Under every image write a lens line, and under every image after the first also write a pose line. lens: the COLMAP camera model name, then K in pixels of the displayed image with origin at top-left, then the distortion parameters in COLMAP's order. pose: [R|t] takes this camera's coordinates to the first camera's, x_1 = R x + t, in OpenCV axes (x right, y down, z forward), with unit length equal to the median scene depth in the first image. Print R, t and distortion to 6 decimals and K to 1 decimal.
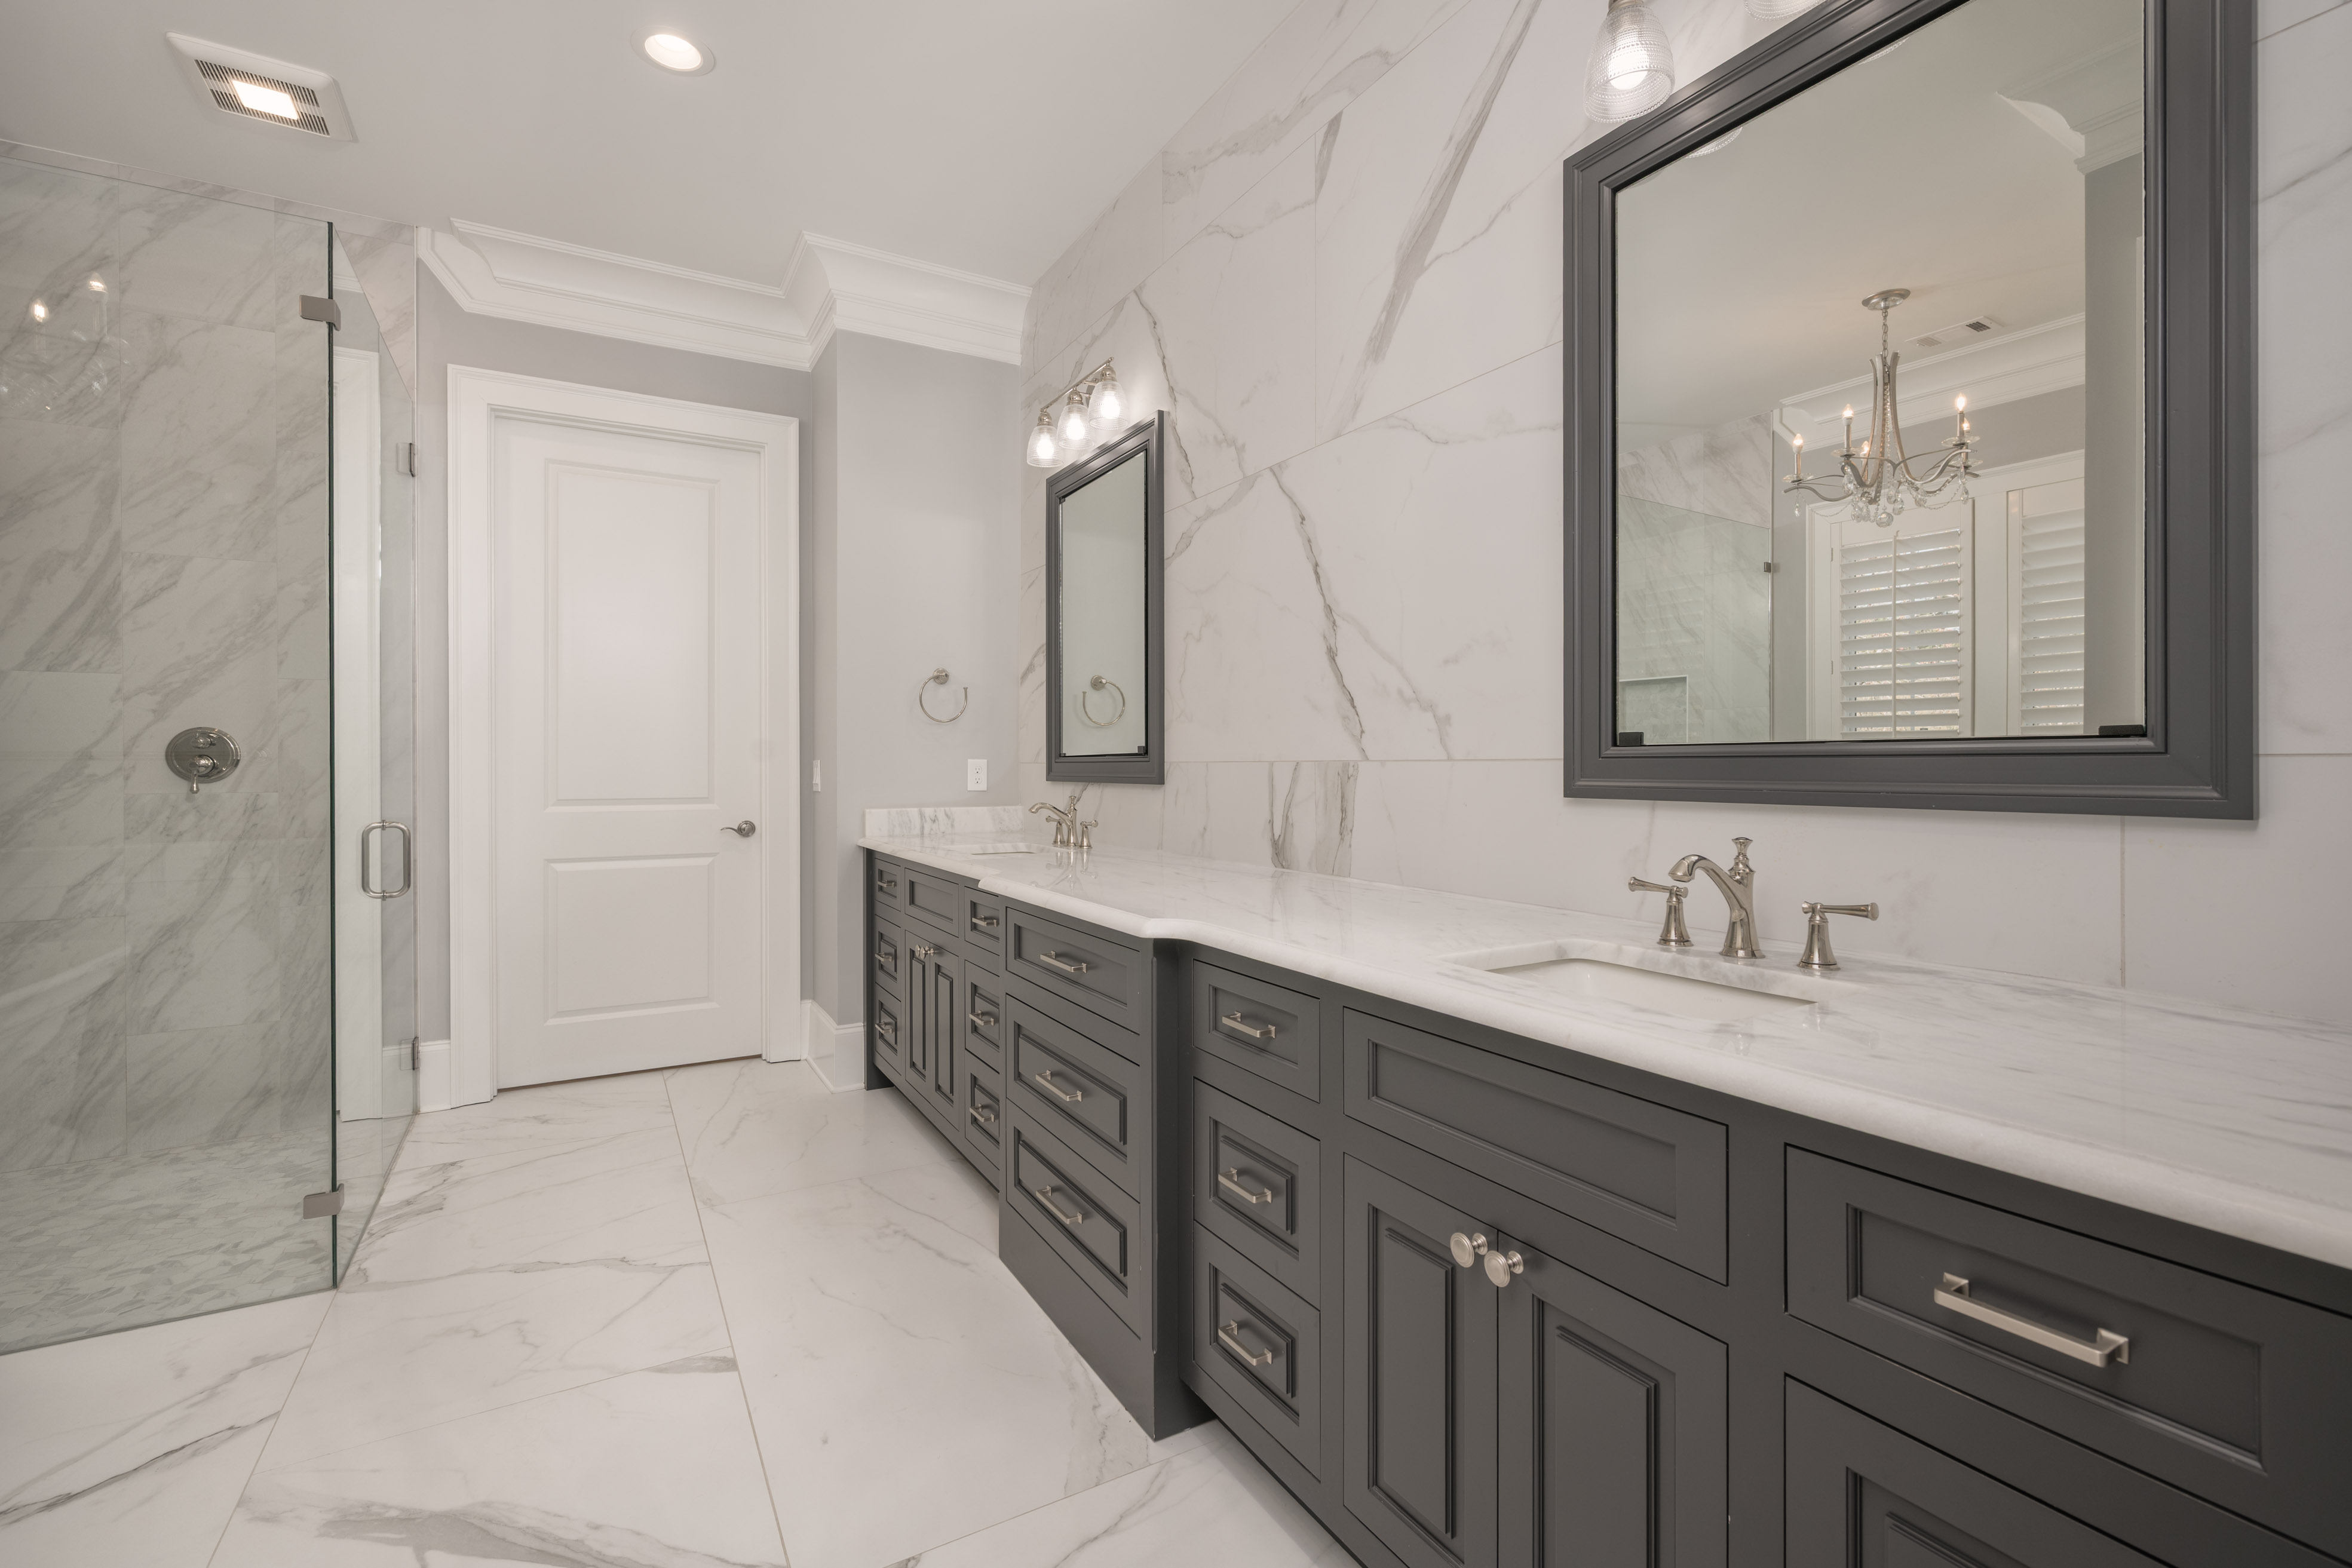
lens RADIAL K [[1048.5, 0, 1176.6], [0, 1048.5, 771.2], [0, 0, 1]] dist [-0.002240, 0.001104]
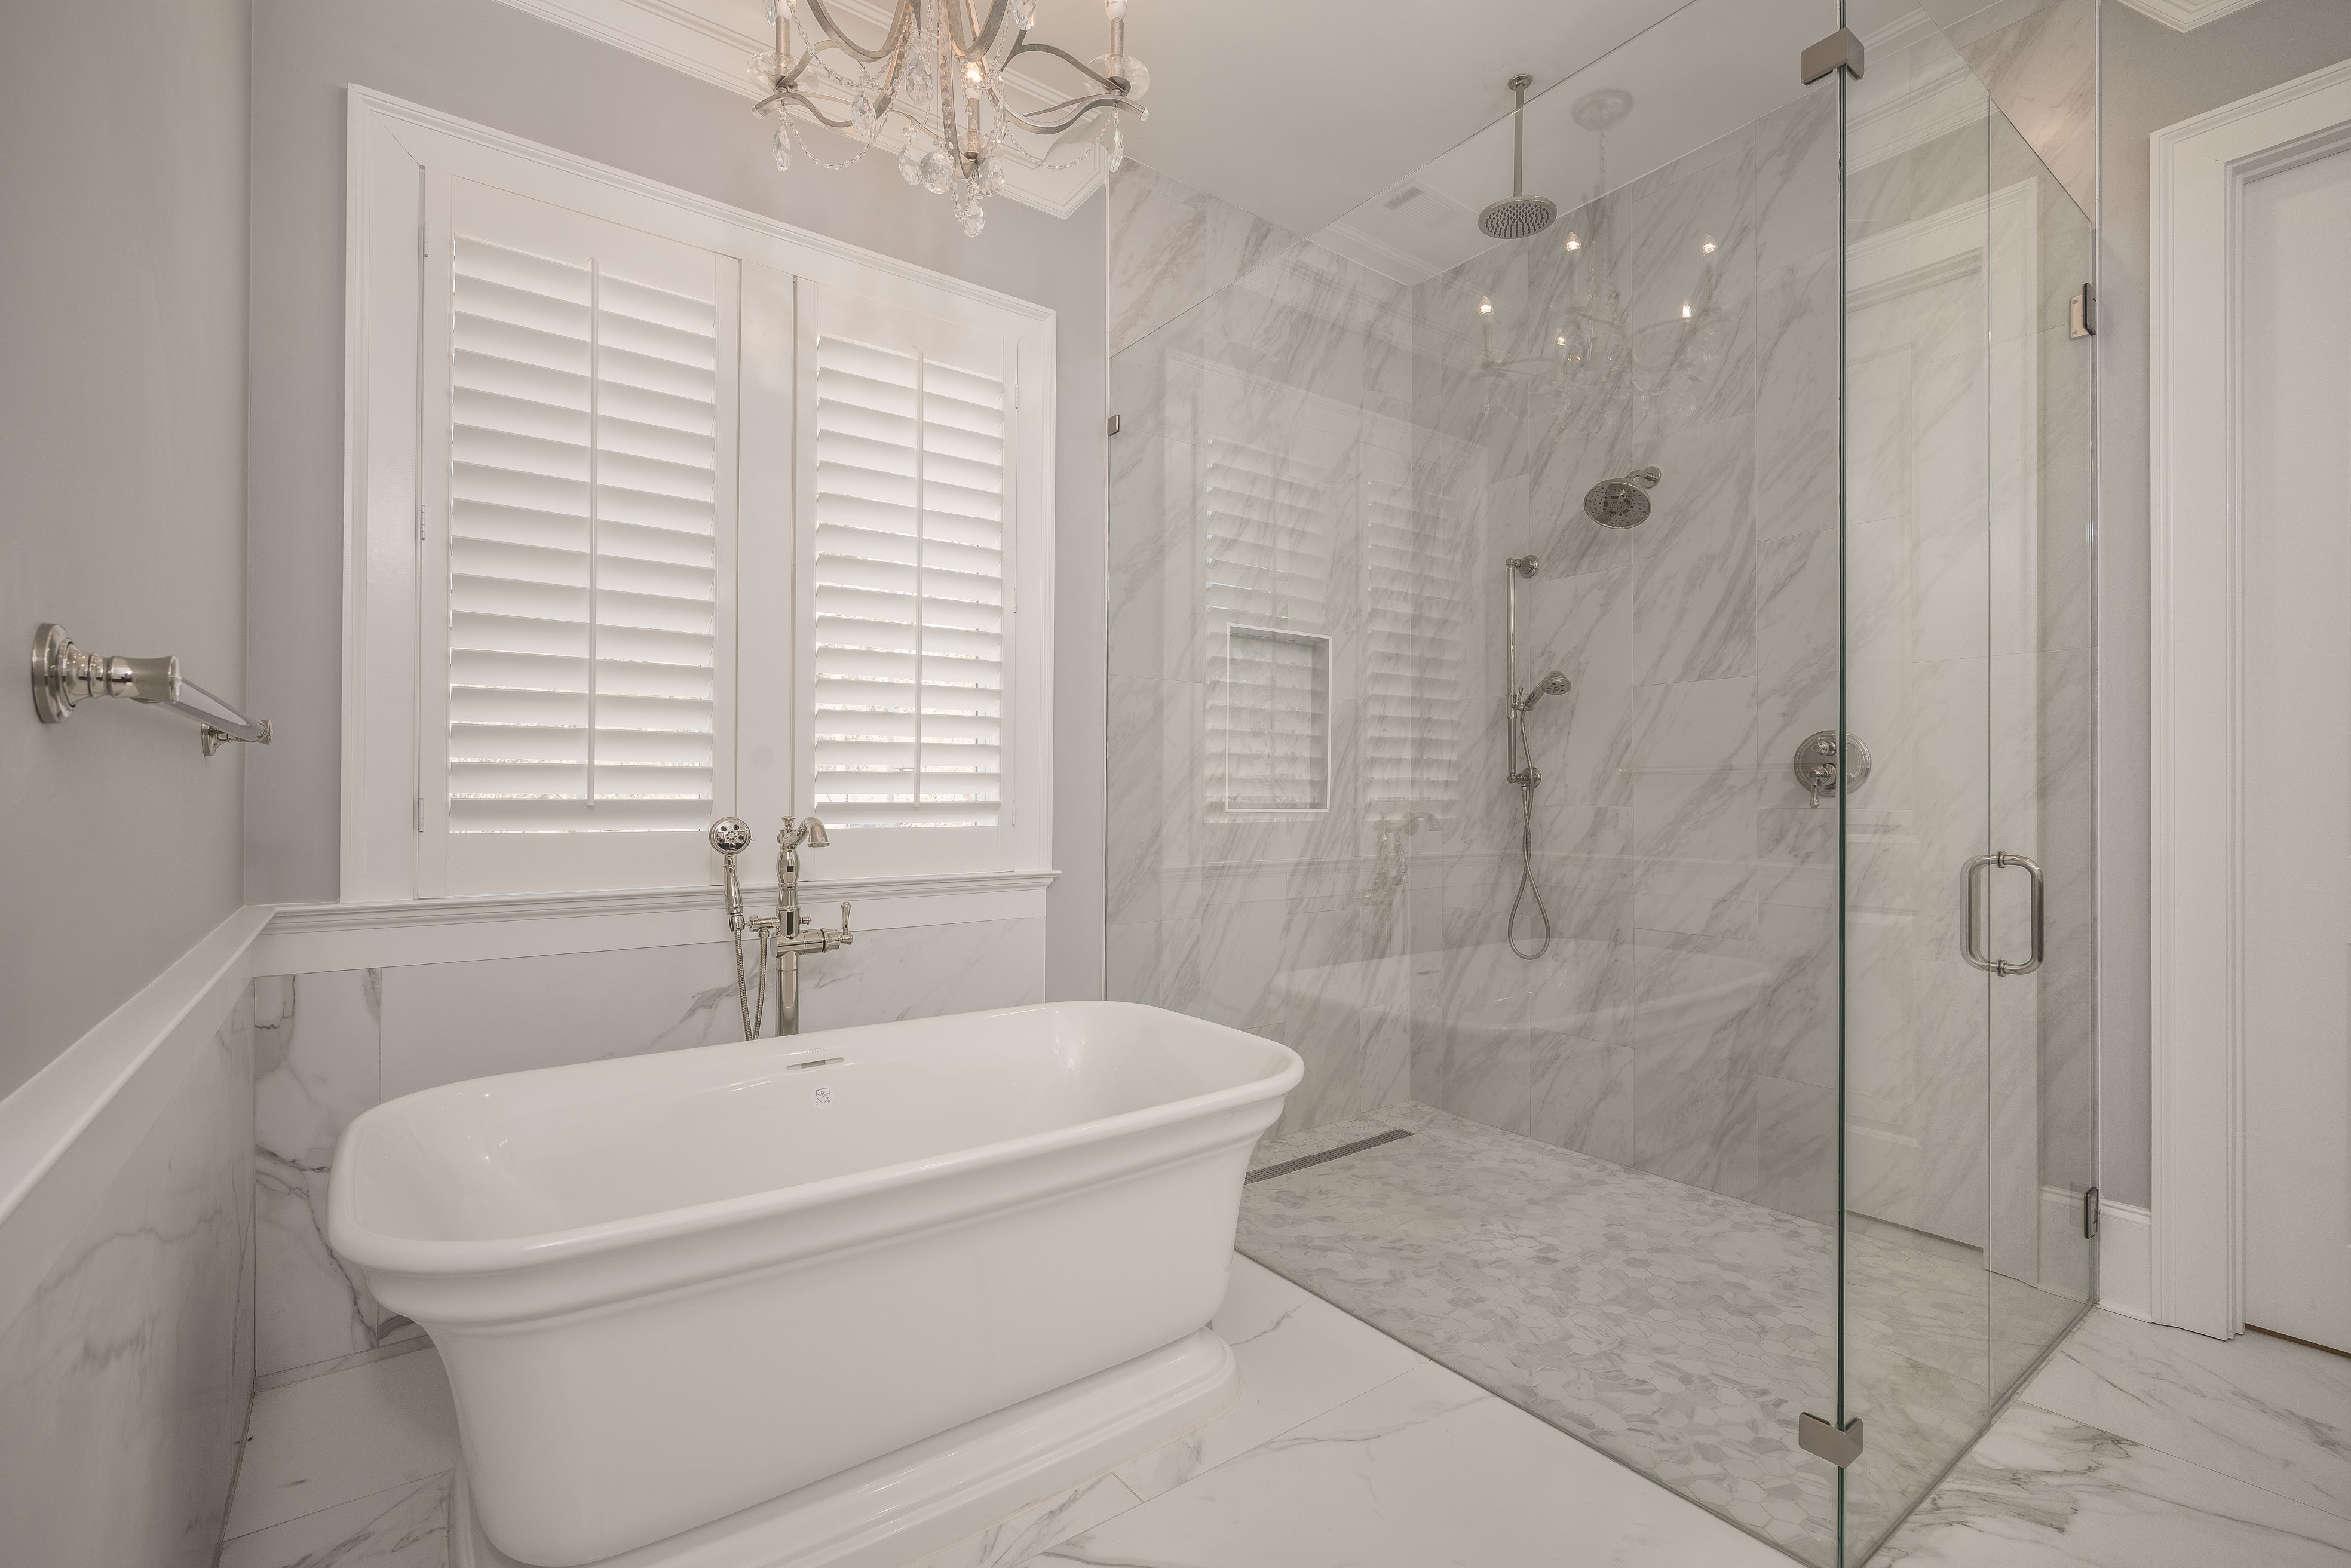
lens RADIAL K [[1048.0, 0, 1175.9], [0, 1048.0, 789.2], [0, 0, 1]] dist [-0.002240, 0.001104]
pose [[0.128849, -0.002600, -0.991661, -0.168286], [-0.008676, 0.999955, -0.003749, 0.013734], [0.991626, 0.009087, 0.128821, 0.385335]]
